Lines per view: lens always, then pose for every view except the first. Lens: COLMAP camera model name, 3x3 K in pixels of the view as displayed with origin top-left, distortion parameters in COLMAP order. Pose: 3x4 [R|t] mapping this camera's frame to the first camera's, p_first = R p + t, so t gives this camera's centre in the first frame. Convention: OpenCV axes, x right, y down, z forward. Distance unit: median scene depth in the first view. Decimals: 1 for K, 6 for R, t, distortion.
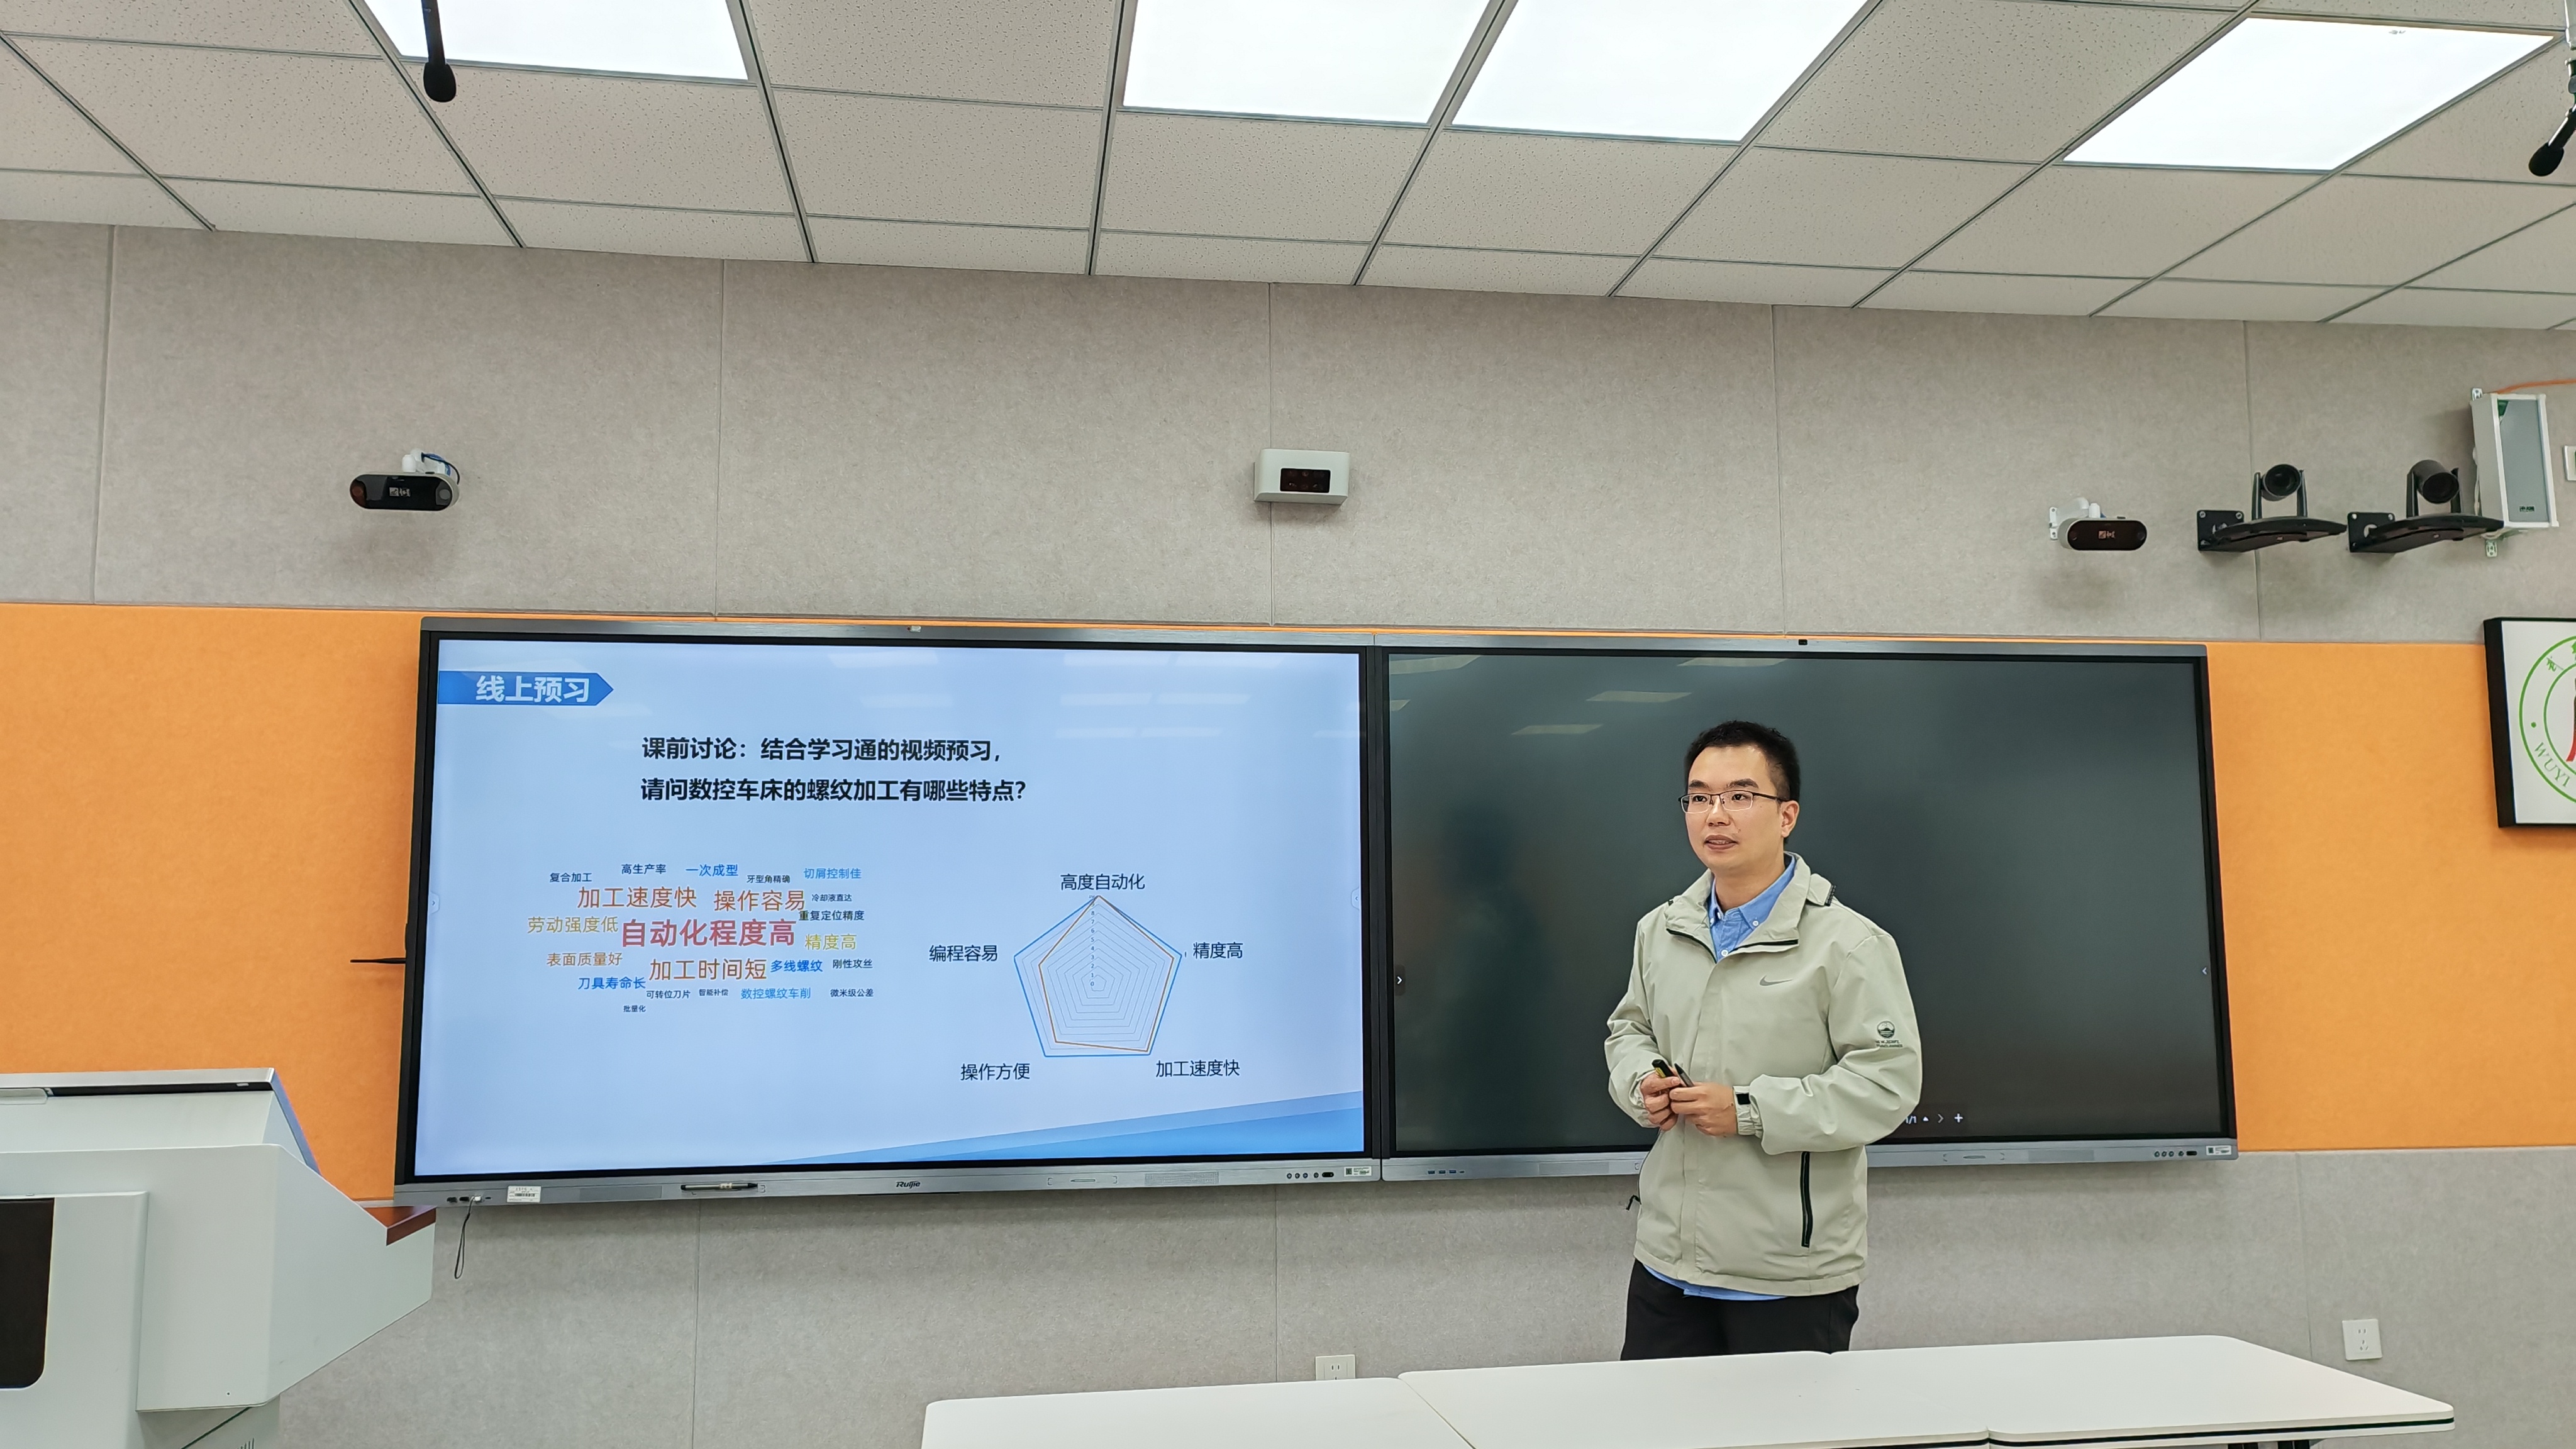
lens RADIAL K [[1924.6, 0, 1309.7], [0, 1924.6, 741.3], [0, 0, 1]] dist [0.041249, -0.000667]
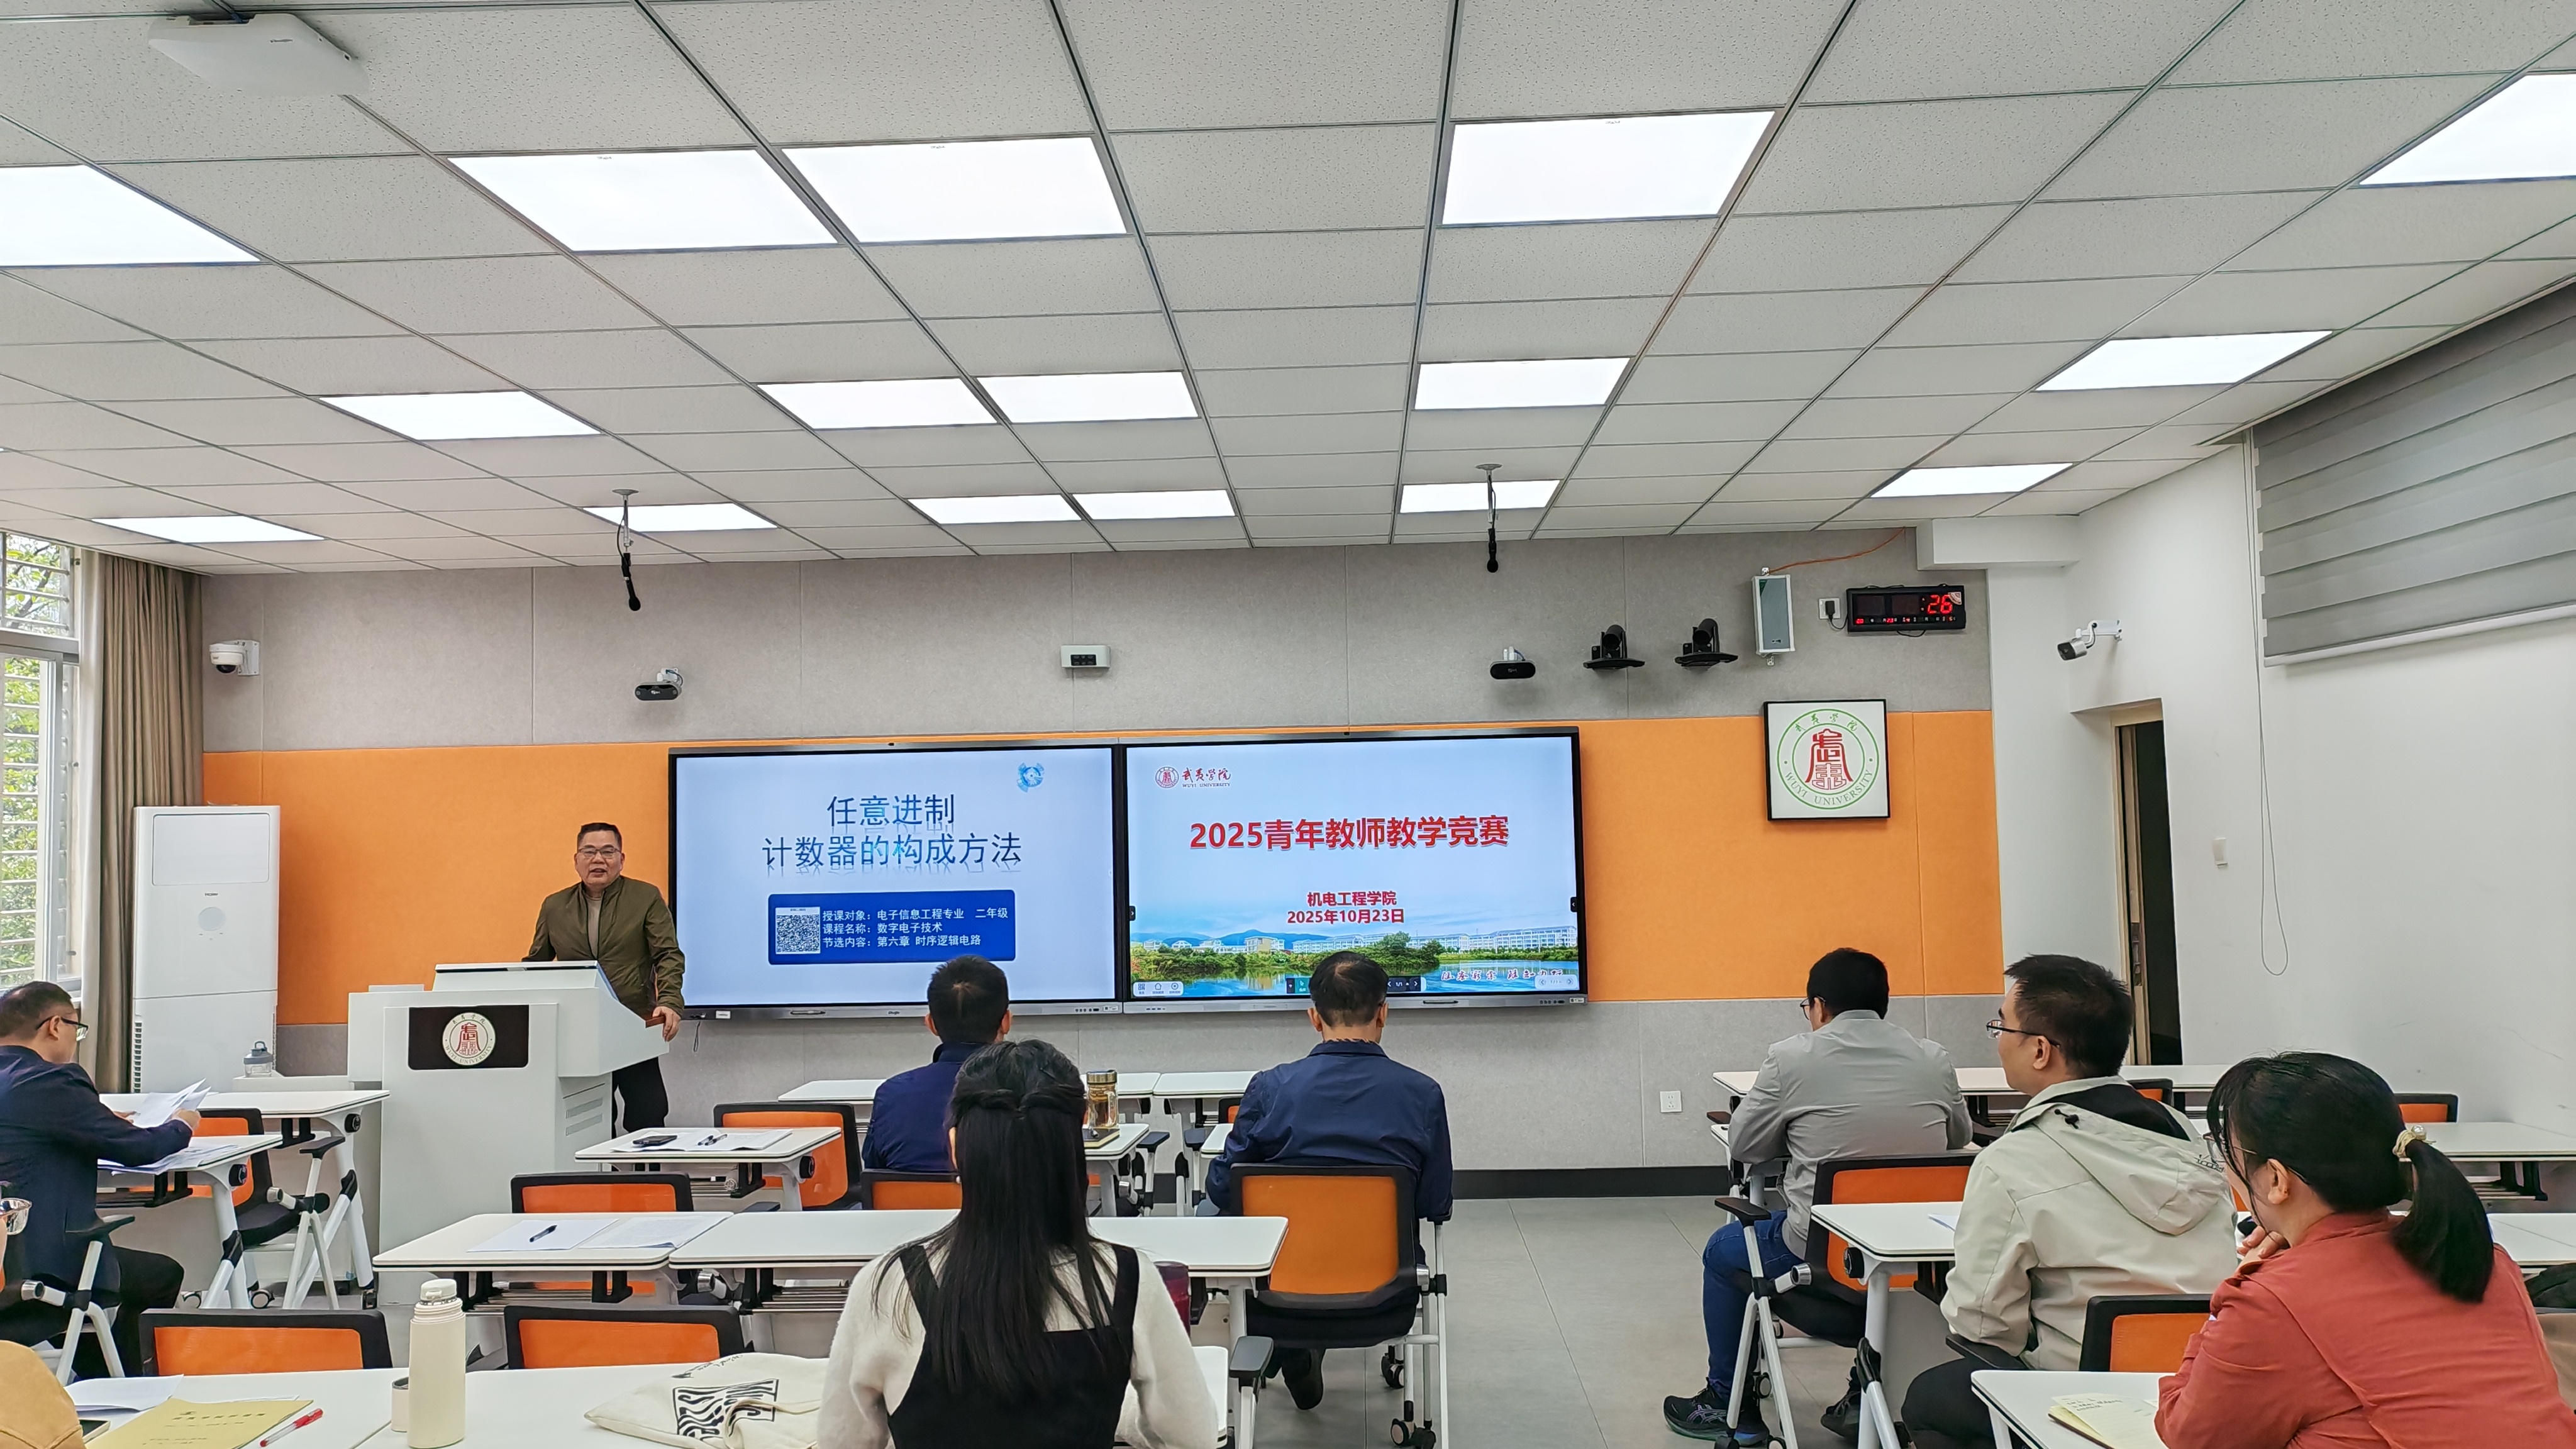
lens RADIAL K [[1924.6, 0, 1273.3], [0, 1924.6, 706.8], [0, 0, 1]] dist [0.041249, -0.000667]
pose [[0.980530, -0.024741, -0.194805, 0.572471], [0.033241, 0.998627, 0.040486, -0.162073], [0.193536, -0.046173, 0.980006, -0.895007]]
